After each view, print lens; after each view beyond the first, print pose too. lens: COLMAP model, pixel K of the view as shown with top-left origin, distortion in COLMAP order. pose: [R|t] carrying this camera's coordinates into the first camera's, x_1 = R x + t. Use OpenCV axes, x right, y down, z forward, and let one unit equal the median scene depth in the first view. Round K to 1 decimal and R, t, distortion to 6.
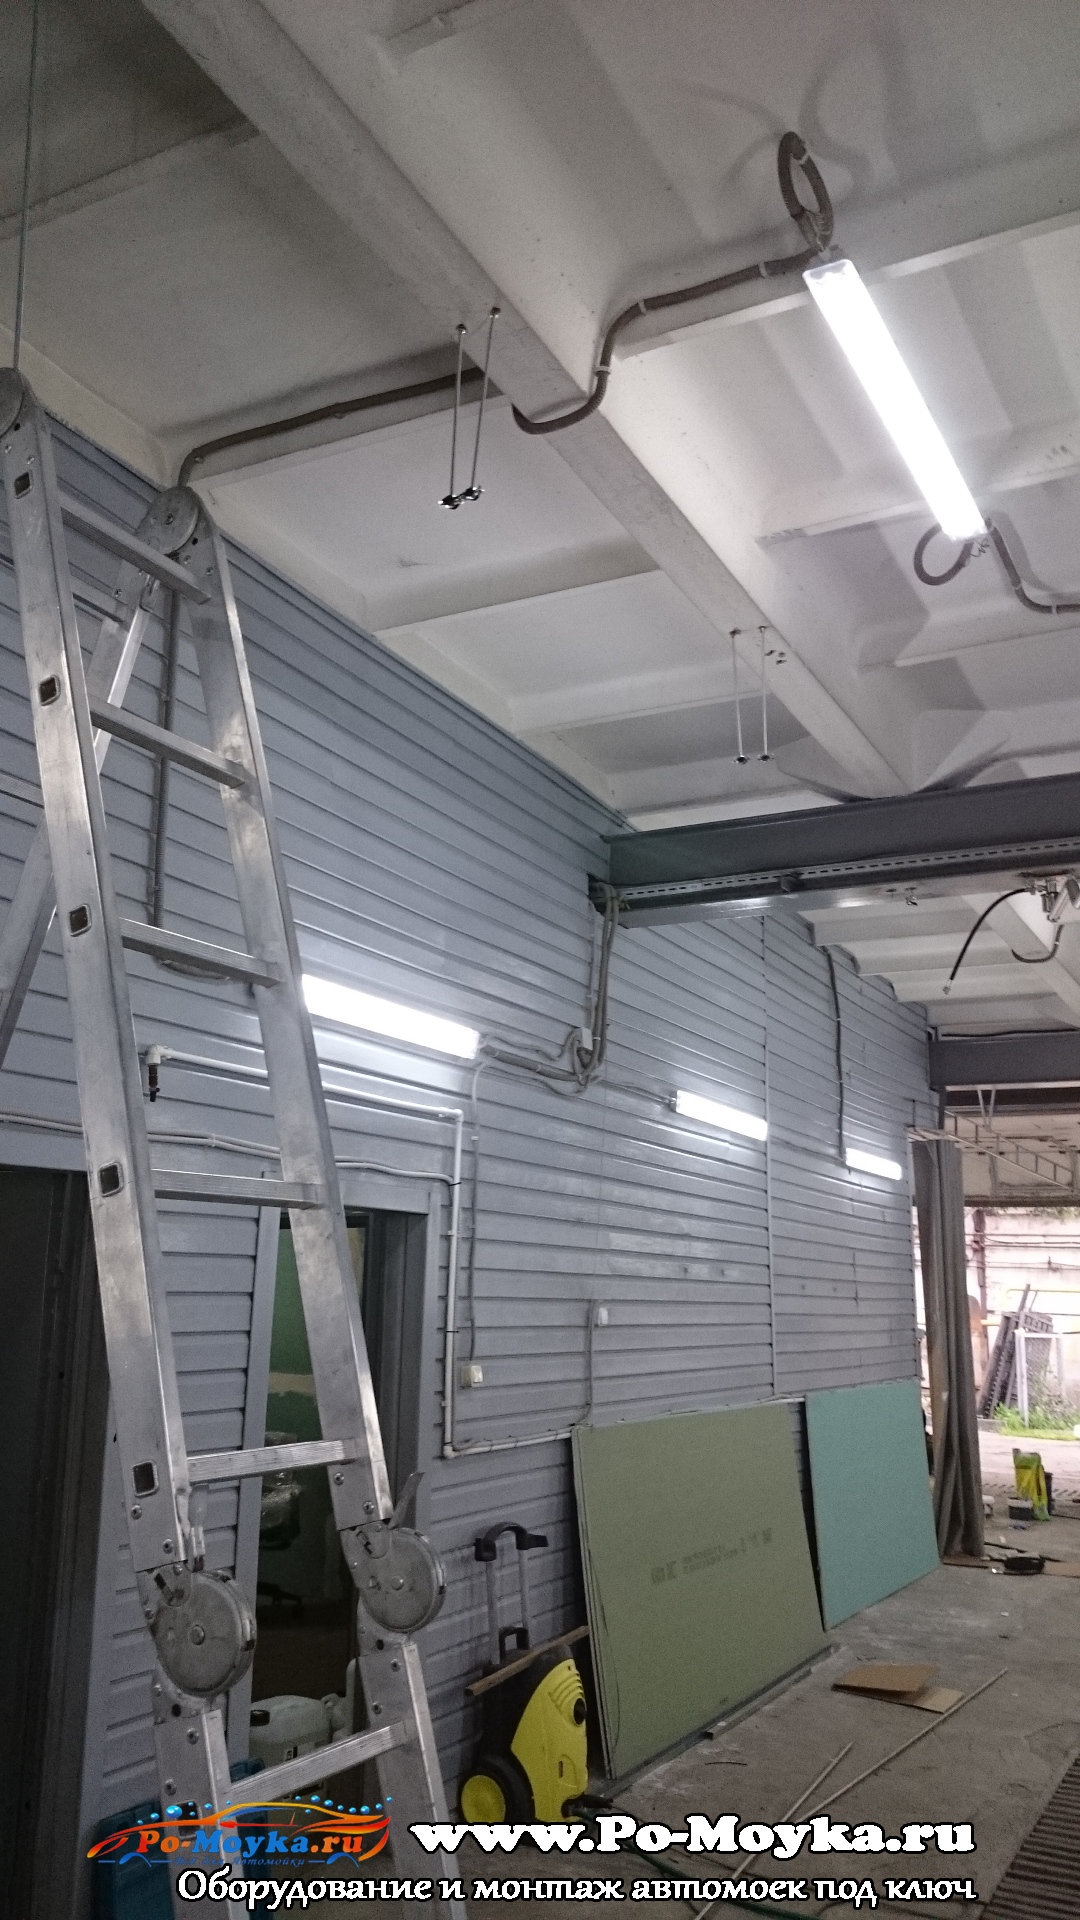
lens RADIAL K [[1532.3, 0, 483.6], [0, 1532.3, 969.2], [0, 0, 1]] dist [0.133459, -0.187888]
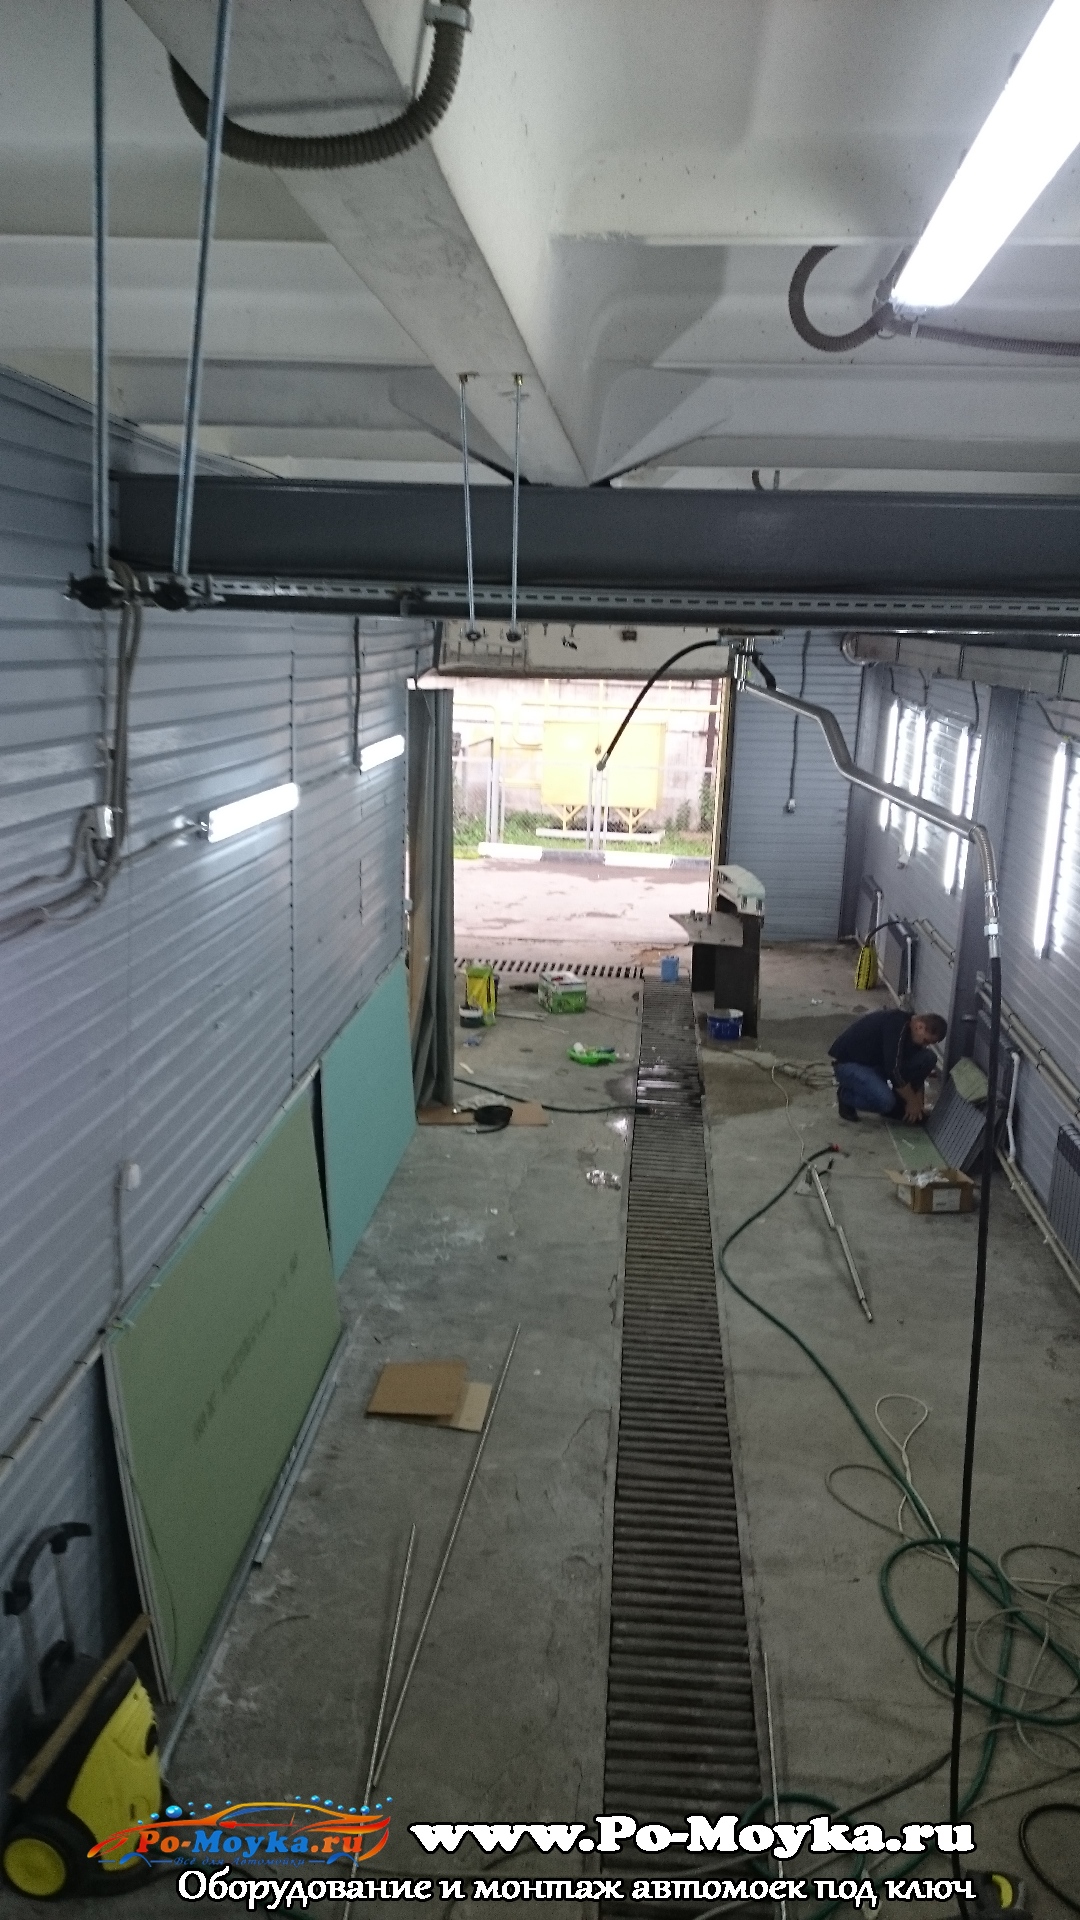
lens RADIAL K [[1532.3, 0, 530.5], [0, 1532.3, 992.1], [0, 0, 1]] dist [0.133459, -0.187888]
pose [[0.913188, -0.089195, 0.397659, -0.036469], [-0.093775, 0.903585, 0.418020, -0.176162], [-0.396604, -0.419021, 0.816778, 0.319626]]
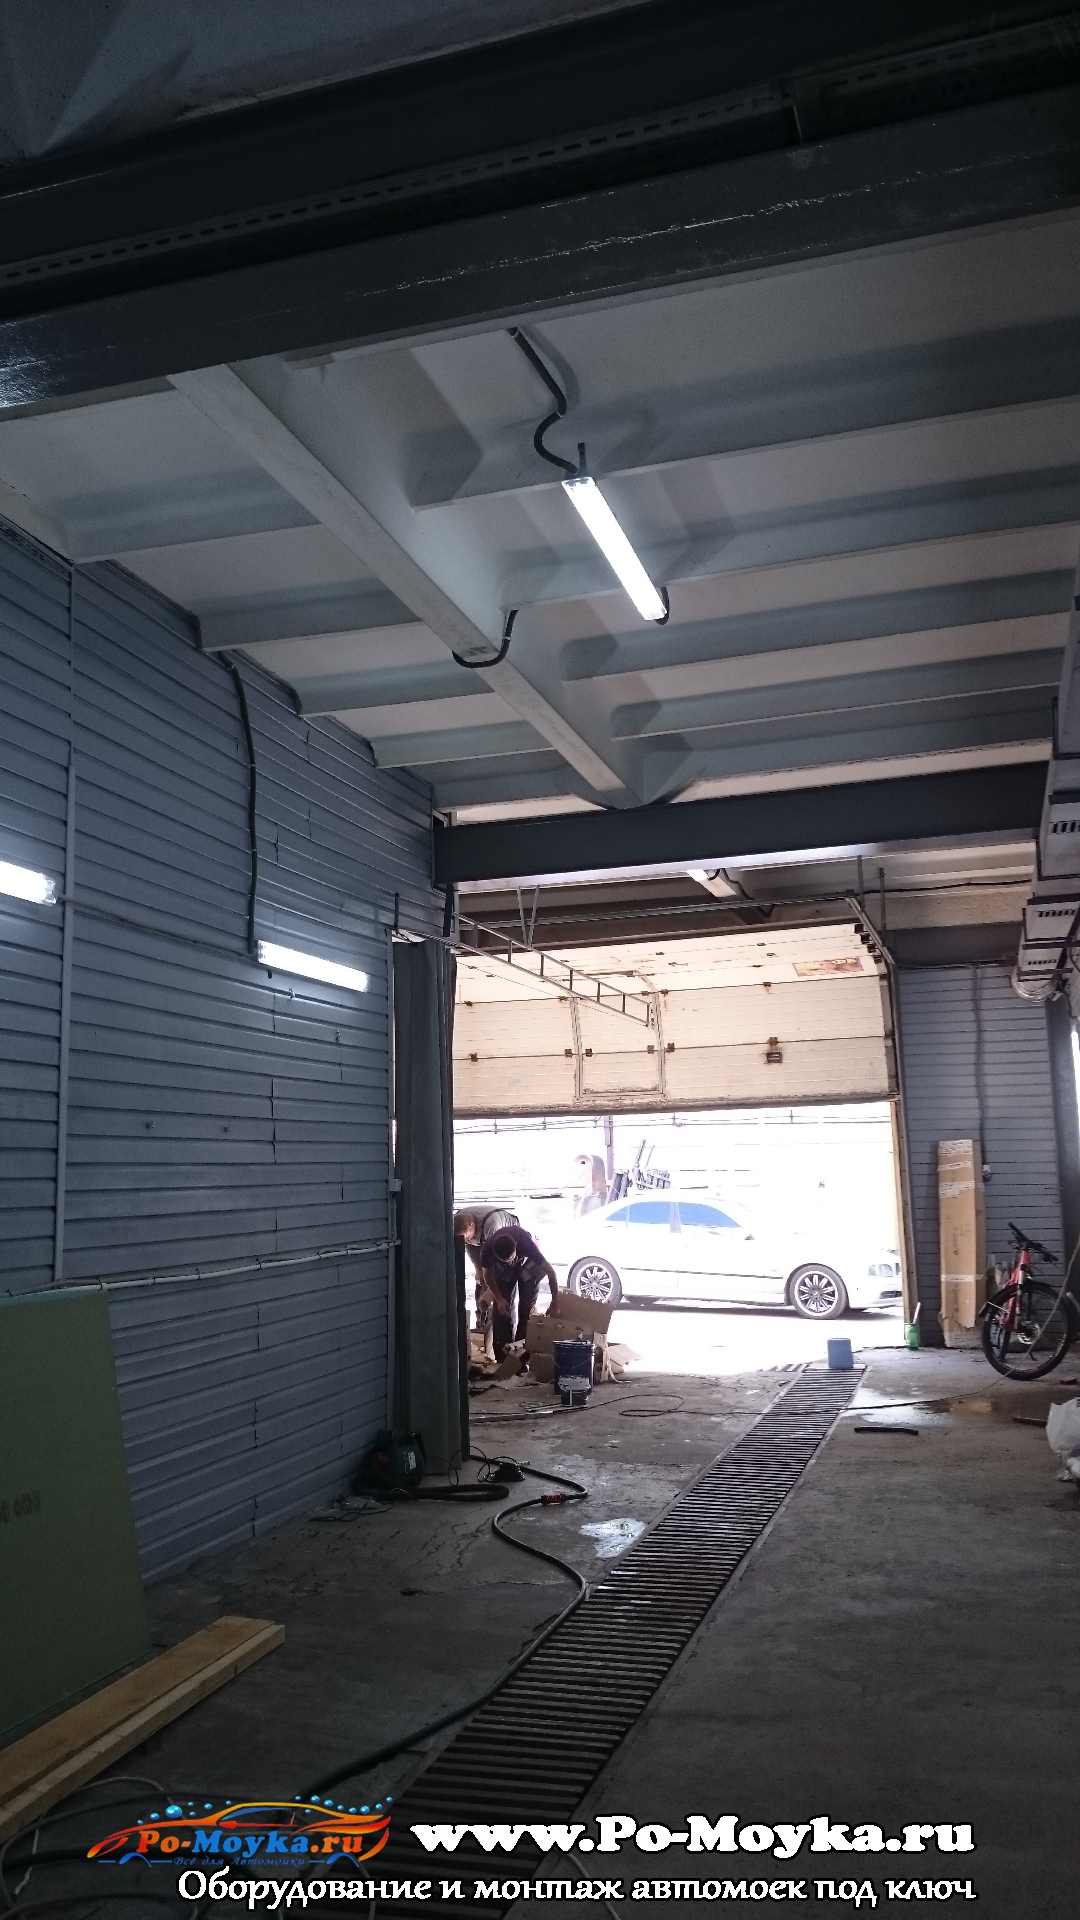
lens RADIAL K [[1532.3, 0, 516.1], [0, 1532.3, 962.5], [0, 0, 1]] dist [0.133459, -0.187888]
pose [[0.978417, -0.016940, 0.205944, 0.292420], [0.003576, 0.997873, 0.065094, 0.114102], [-0.206609, -0.062952, 0.976396, 0.381845]]
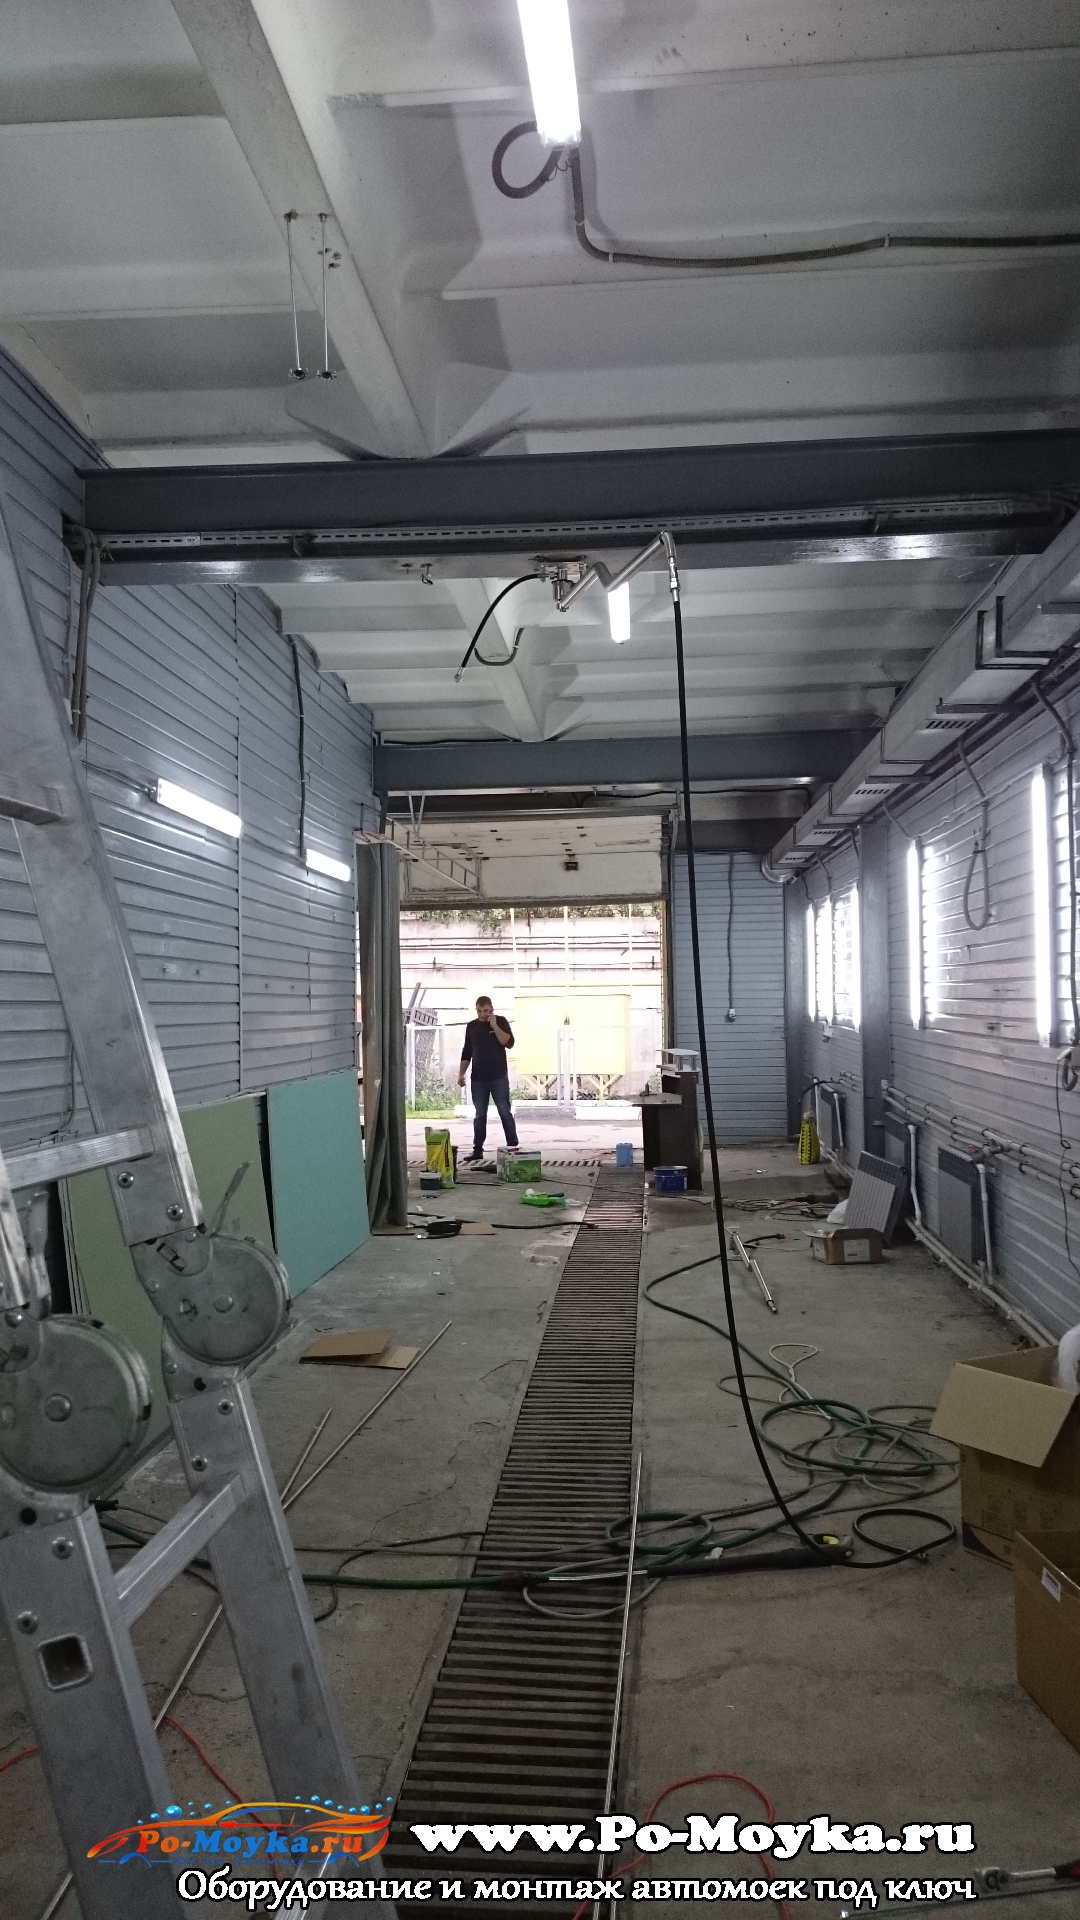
lens RADIAL K [[1532.3, 0, 530.1], [0, 1532.3, 966.2], [0, 0, 1]] dist [0.133459, -0.187888]
pose [[0.911894, -0.021527, 0.409862, -0.054424], [-0.052666, 0.984230, 0.168870, 0.024543], [-0.407034, -0.175577, 0.896380, 0.073397]]
